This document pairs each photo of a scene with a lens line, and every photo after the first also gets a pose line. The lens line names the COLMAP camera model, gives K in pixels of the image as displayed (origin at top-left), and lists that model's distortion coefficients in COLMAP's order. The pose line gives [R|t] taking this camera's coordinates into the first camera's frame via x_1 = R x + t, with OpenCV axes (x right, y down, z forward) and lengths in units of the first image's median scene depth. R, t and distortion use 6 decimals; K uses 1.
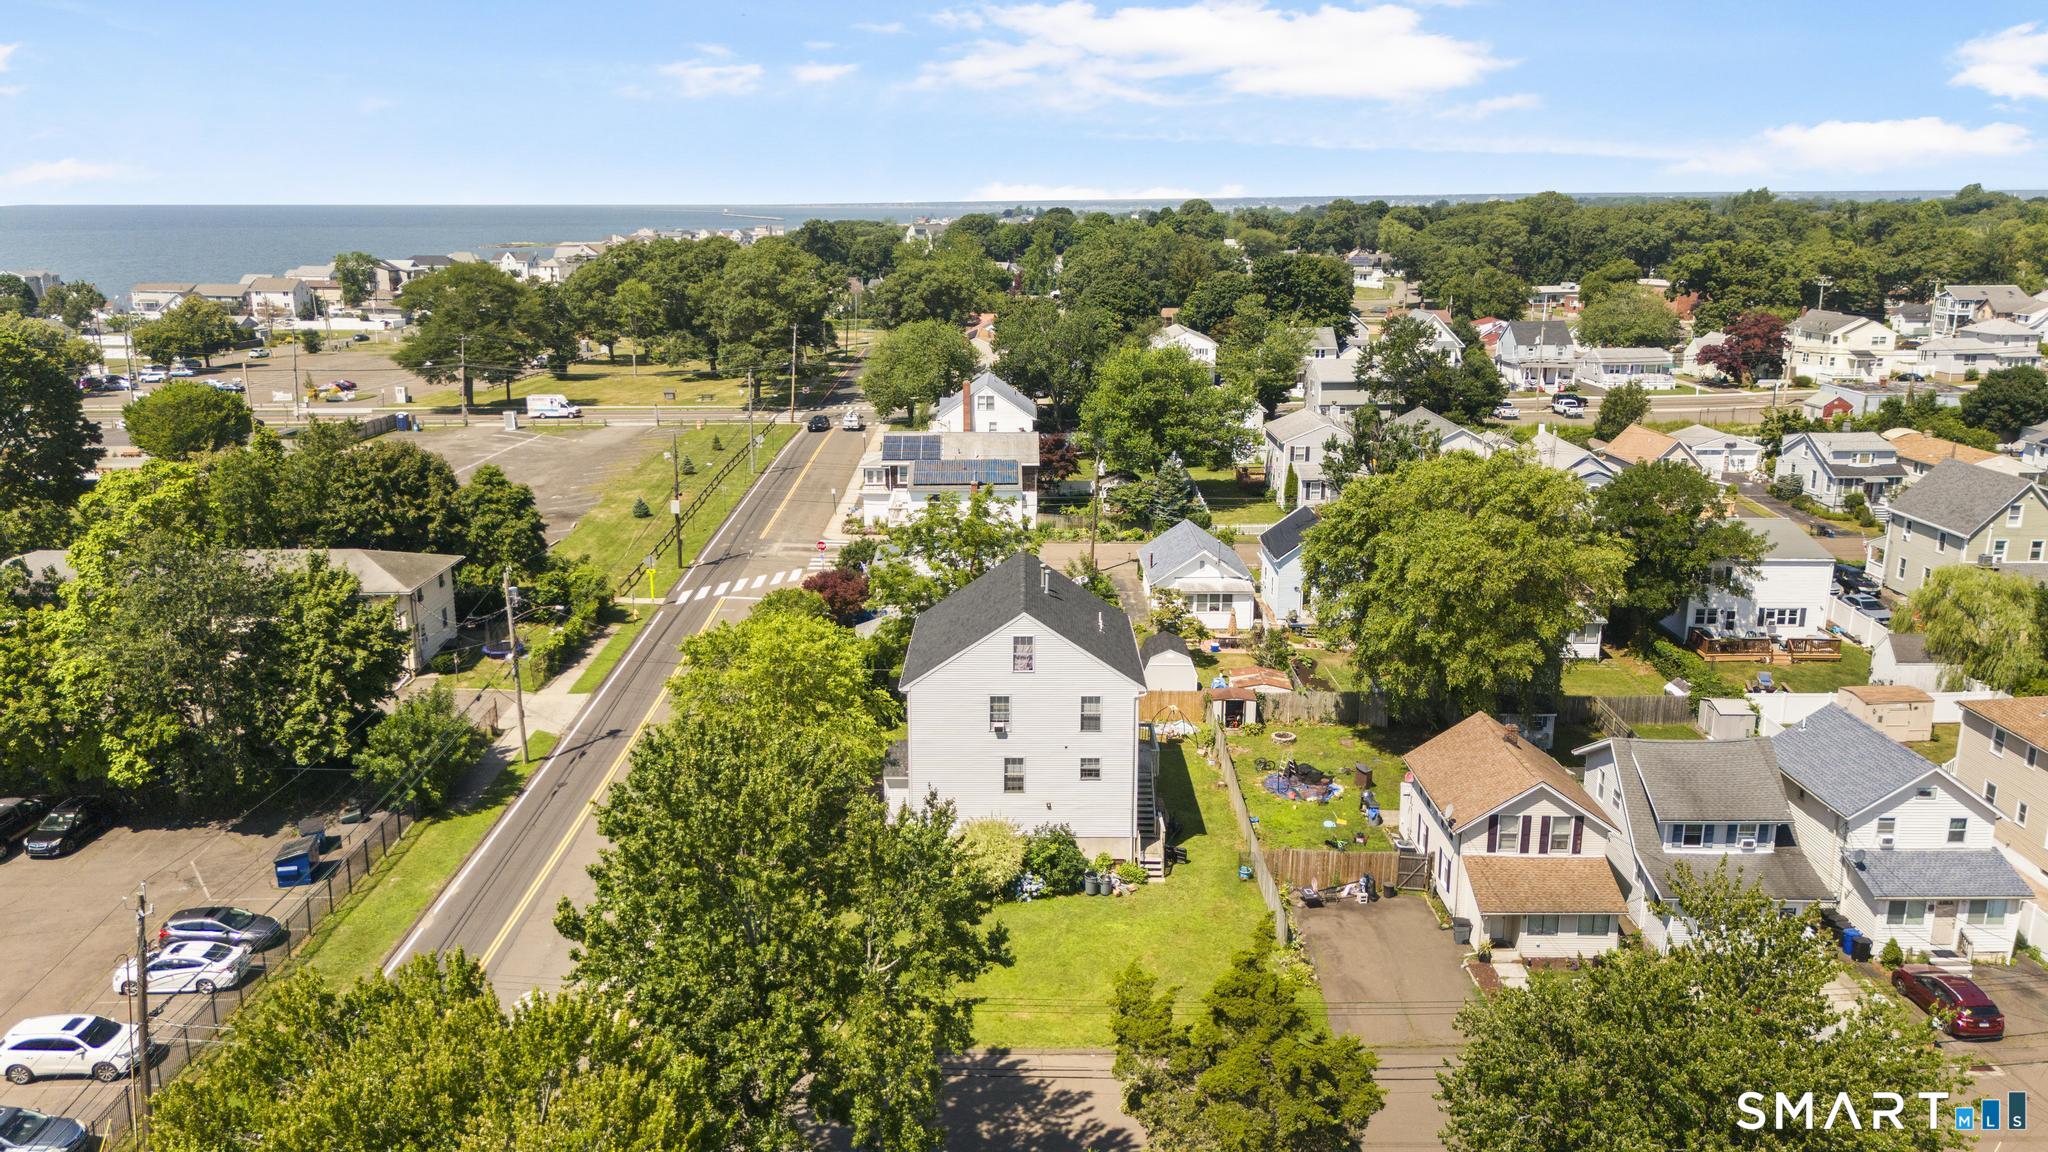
lens RADIAL K [[1513.3, 0, 1018.0], [0, 1513.3, 581.9], [0, 0, 1]] dist [0.081138, -0.084508]
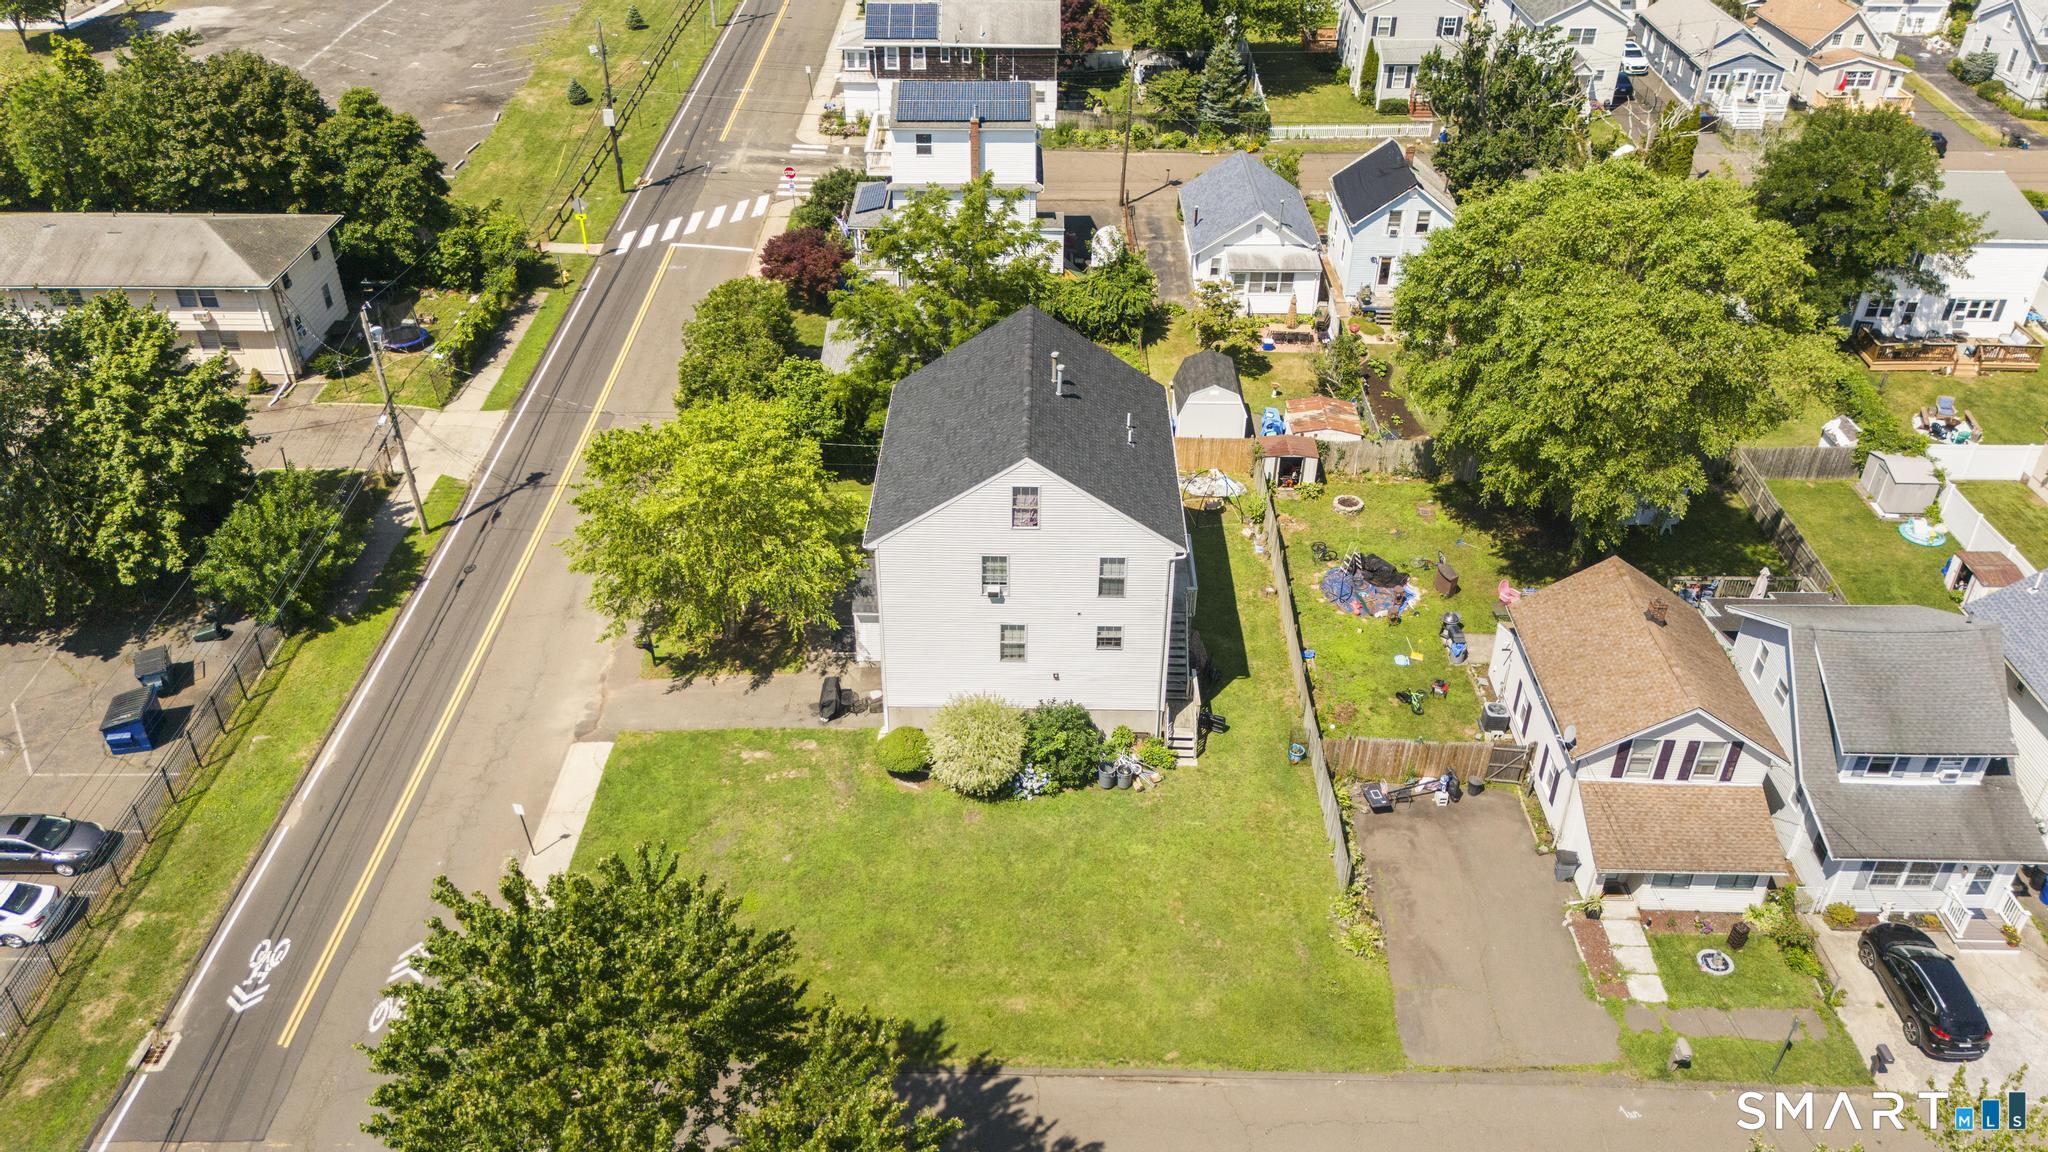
lens RADIAL K [[1513.3, 0, 1018.0], [0, 1513.3, 581.9], [0, 0, 1]] dist [0.081138, -0.084508]
pose [[0.999842, 0.012898, -0.012214, 0.007149], [-0.007937, 0.939516, 0.342413, -0.132516], [0.015892, -0.342262, 0.939470, 0.206104]]
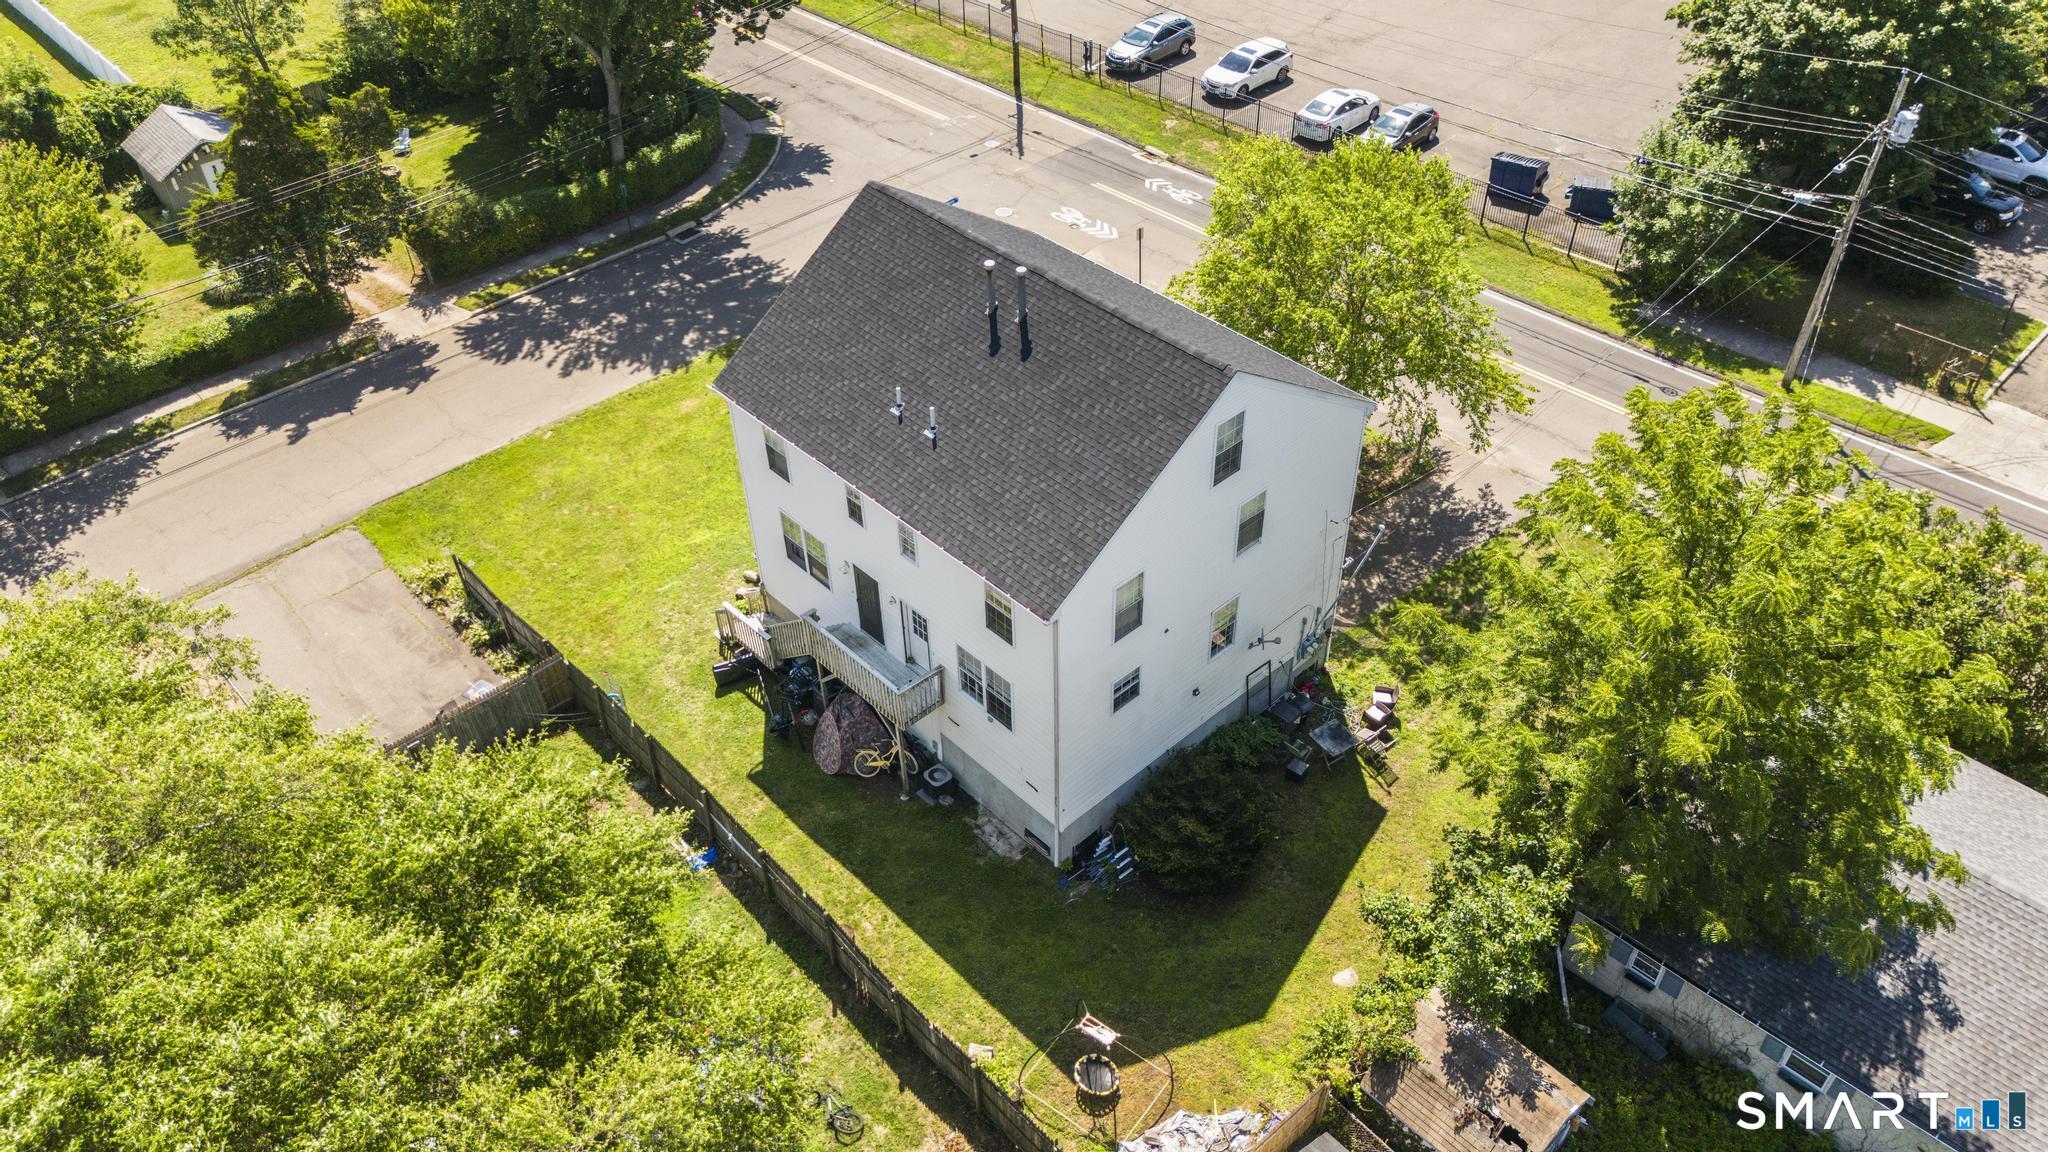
lens RADIAL K [[1513.3, 0, 1018.0], [0, 1513.3, 581.9], [0, 0, 1]] dist [0.081138, -0.084508]
pose [[-0.733261, 0.462031, -0.498855, 0.240727], [-0.142319, 0.613126, 0.777060, -0.257499], [0.664886, 0.640784, -0.383825, 1.013149]]
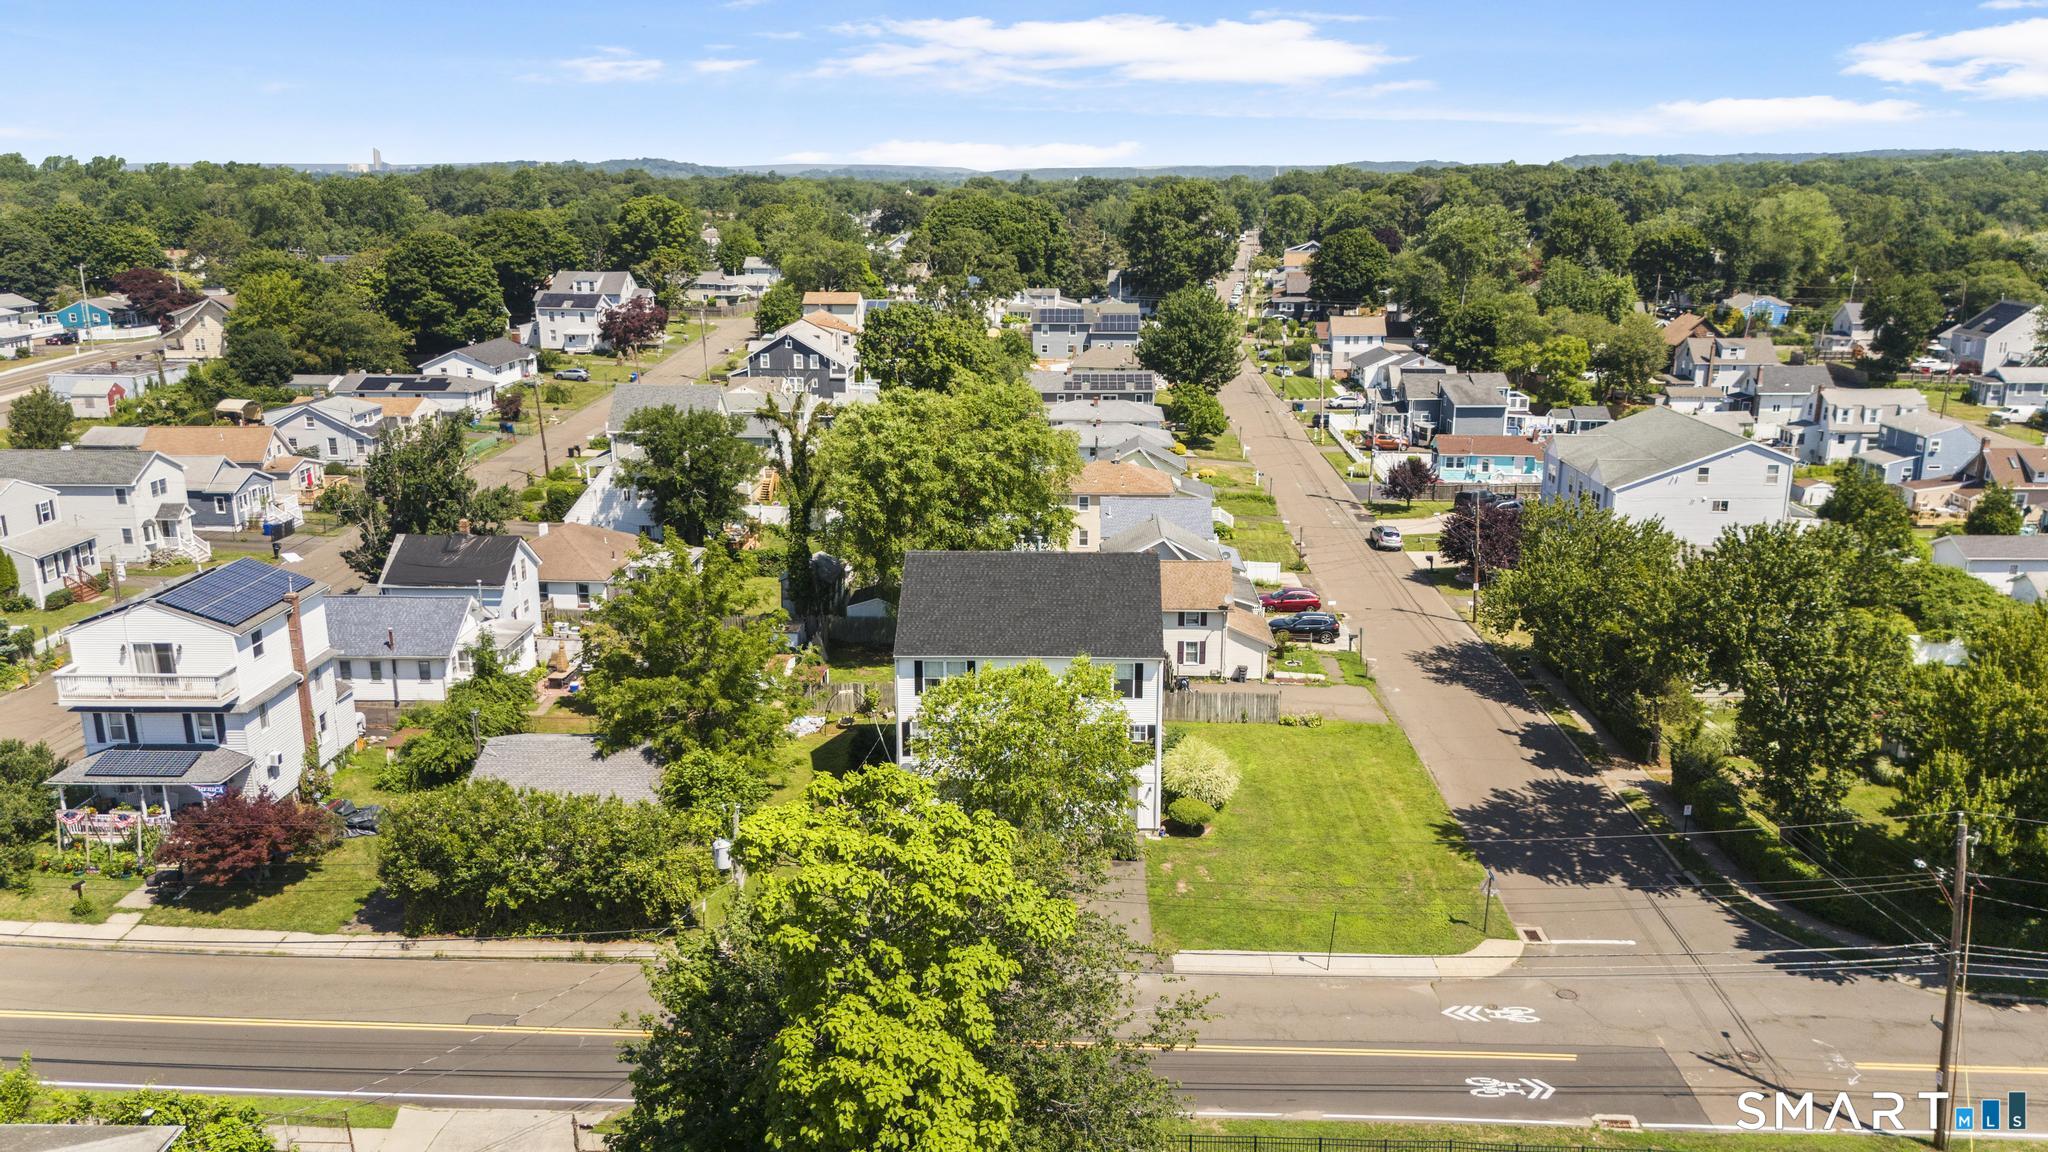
lens RADIAL K [[1513.3, 0, 1018.0], [0, 1513.3, 581.9], [0, 0, 1]] dist [0.081138, -0.084508]
pose [[0.044586, -0.256307, 0.965566, -0.784122], [0.246936, 0.939363, 0.237949, -0.180926], [-0.968006, 0.227824, 0.105174, 0.737676]]
